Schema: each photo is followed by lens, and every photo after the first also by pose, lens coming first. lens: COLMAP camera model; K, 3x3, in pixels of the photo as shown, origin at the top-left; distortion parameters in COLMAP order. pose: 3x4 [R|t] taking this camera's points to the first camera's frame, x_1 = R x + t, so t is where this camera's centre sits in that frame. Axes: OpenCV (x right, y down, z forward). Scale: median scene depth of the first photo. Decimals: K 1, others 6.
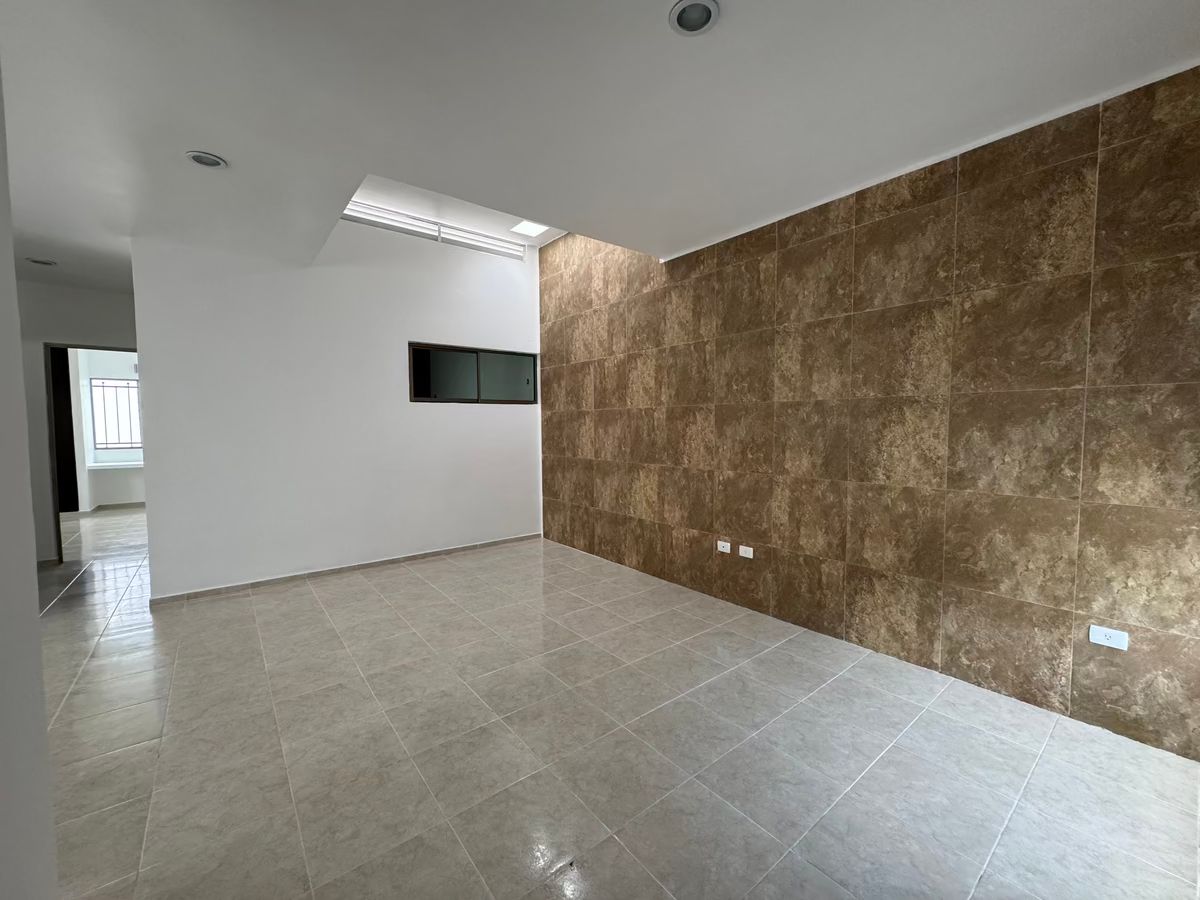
lens RADIAL K [[482.1, 0, 600.9], [0, 482.1, 451.2], [0, 0, 1]] dist [-0.003324, 0.000849]
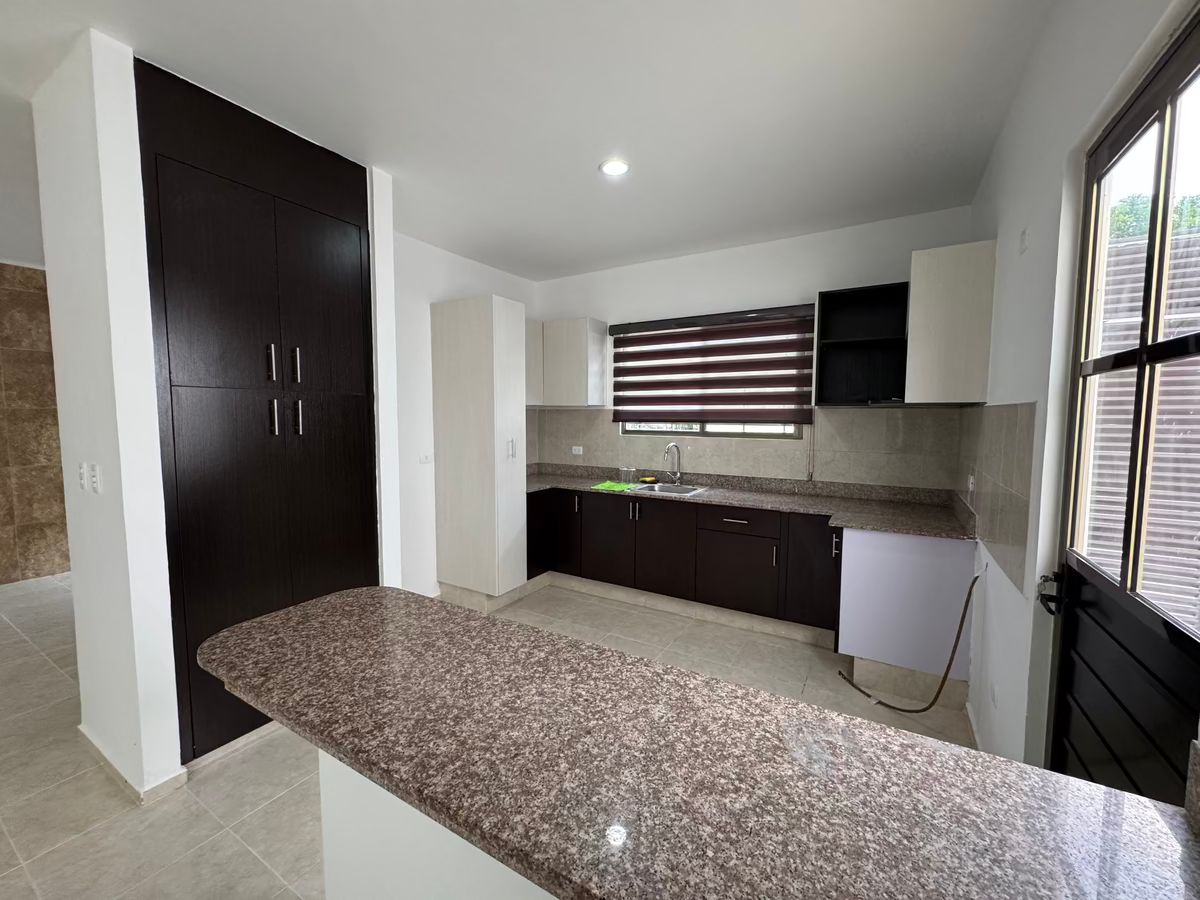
lens RADIAL K [[482.1, 0, 600.9], [0, 482.1, 449.9], [0, 0, 1]] dist [-0.003324, 0.000849]
pose [[-0.358515, -0.064001, 0.931327, -1.190319], [0.051898, 0.994738, 0.088337, -0.018670], [-0.932080, 0.080004, -0.353307, -0.094466]]
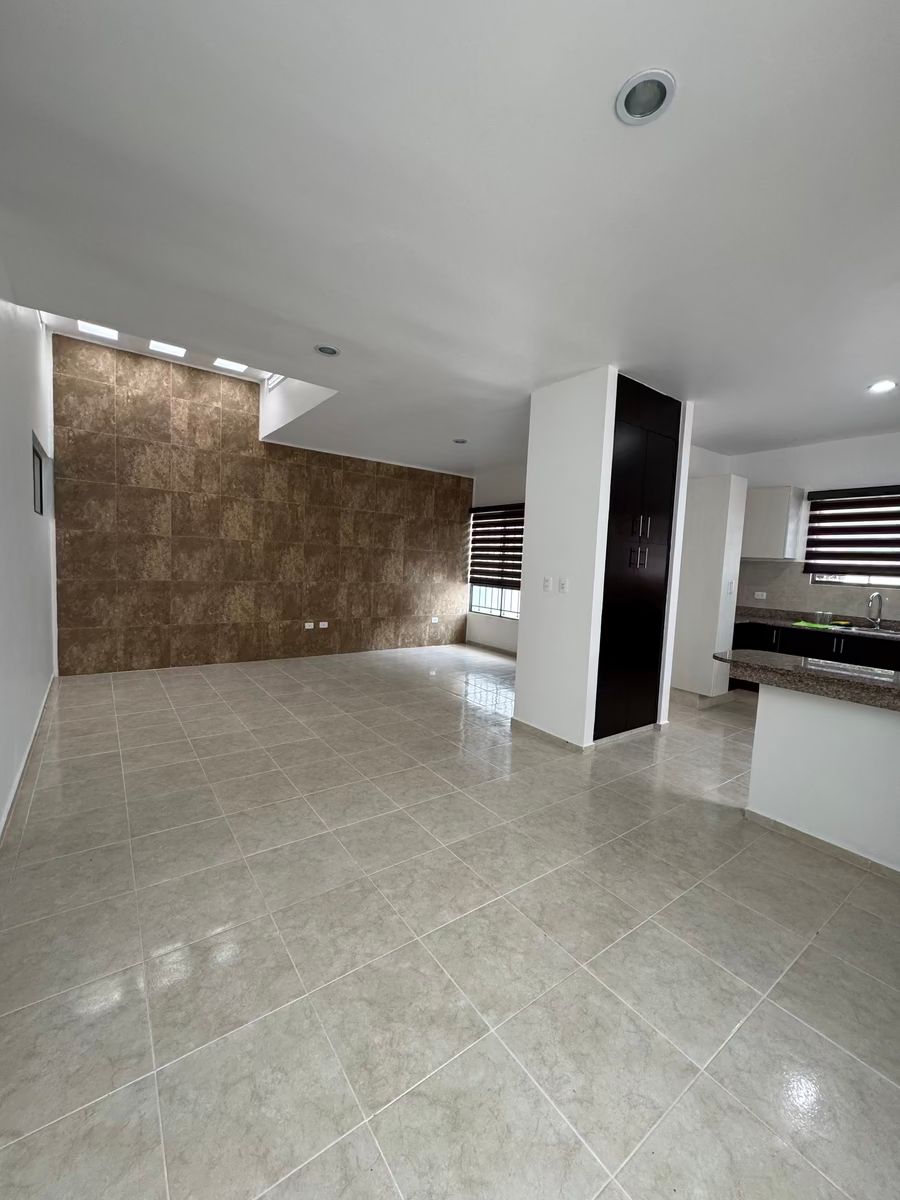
lens RADIAL K [[482.1, 0, 448.5], [0, 482.1, 598.0], [0, 0, 1]] dist [-0.003324, 0.000849]
pose [[0.039260, -0.068402, 0.996885, -1.550951], [0.011747, 0.997617, 0.067989, -0.015497], [-0.999160, 0.009041, 0.039970, 0.452861]]
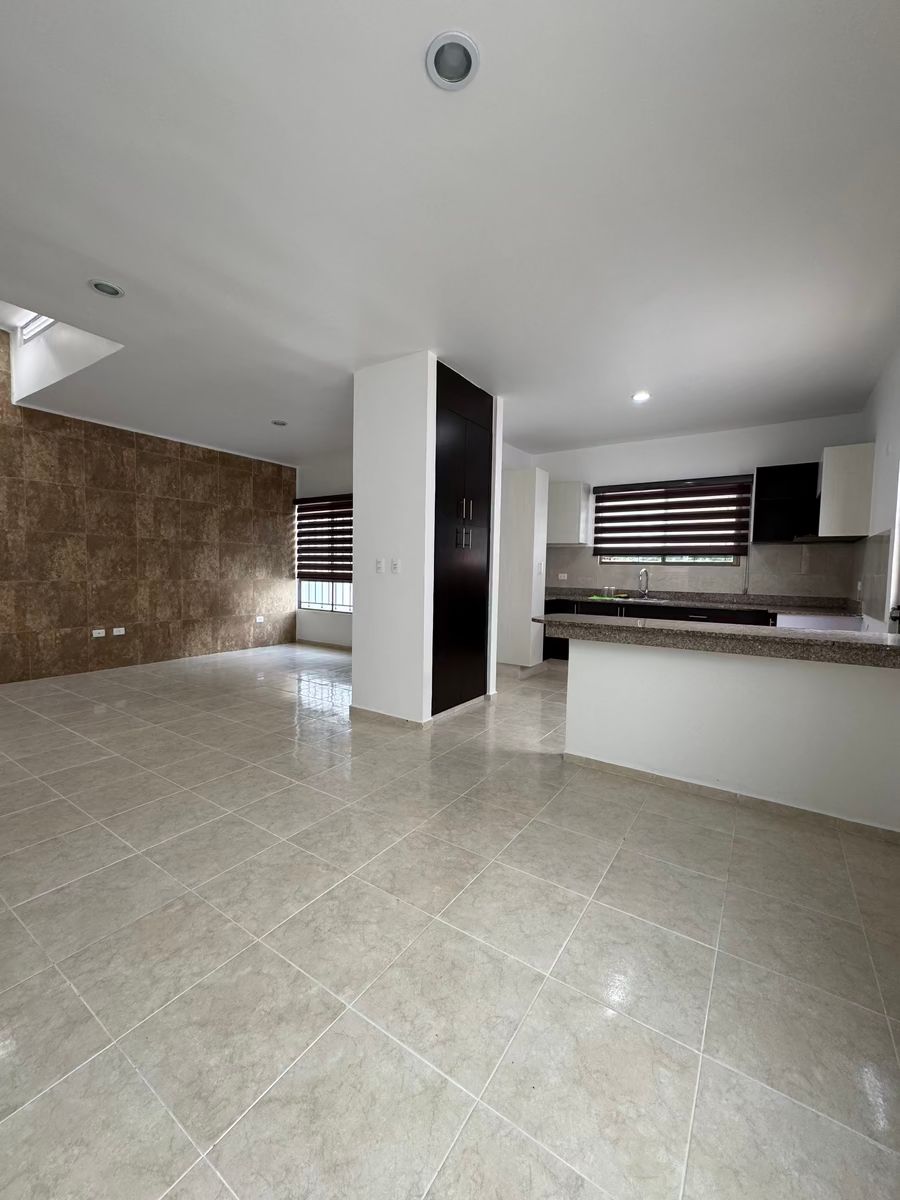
lens RADIAL K [[482.1, 0, 449.7], [0, 482.1, 598.1], [0, 0, 1]] dist [-0.003324, 0.000849]
pose [[-0.307638, -0.055420, 0.949888, -1.536321], [0.037052, 0.996847, 0.070160, 0.031743], [-0.950782, 0.056780, -0.304615, 0.457242]]
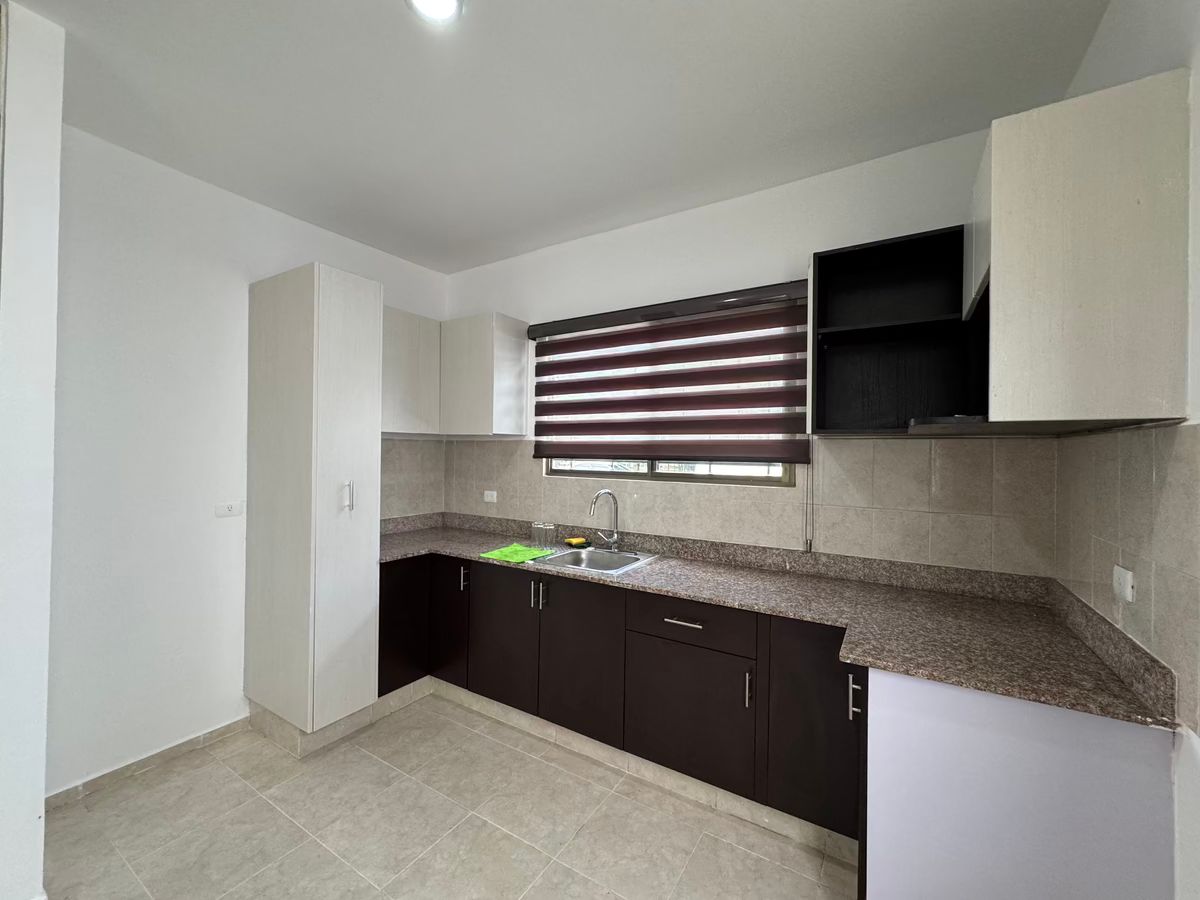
lens RADIAL K [[482.1, 0, 599.8], [0, 482.1, 448.1], [0, 0, 1]] dist [-0.003324, 0.000849]
pose [[-0.343739, 0.008773, 0.939024, -0.924699], [0.043073, 0.999051, 0.006434, 0.002035], [-0.938077, 0.042658, -0.343791, -0.374263]]
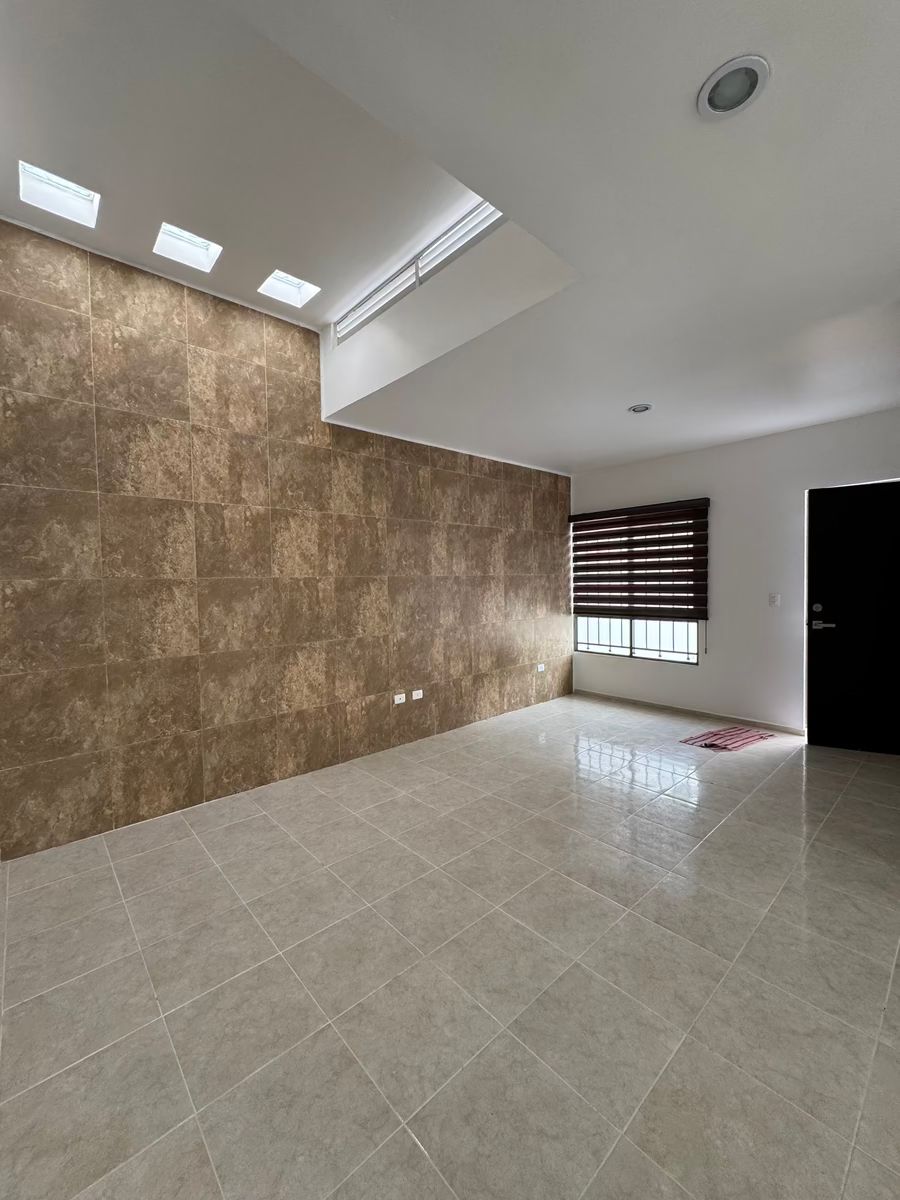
lens RADIAL K [[482.1, 0, 450.2], [0, 482.1, 598.2], [0, 0, 1]] dist [-0.003324, 0.000849]
pose [[-0.060175, -0.027773, 0.997801, -0.961741], [0.076315, 0.996559, 0.032341, -0.076089], [-0.995266, 0.078093, -0.057848, 0.986317]]
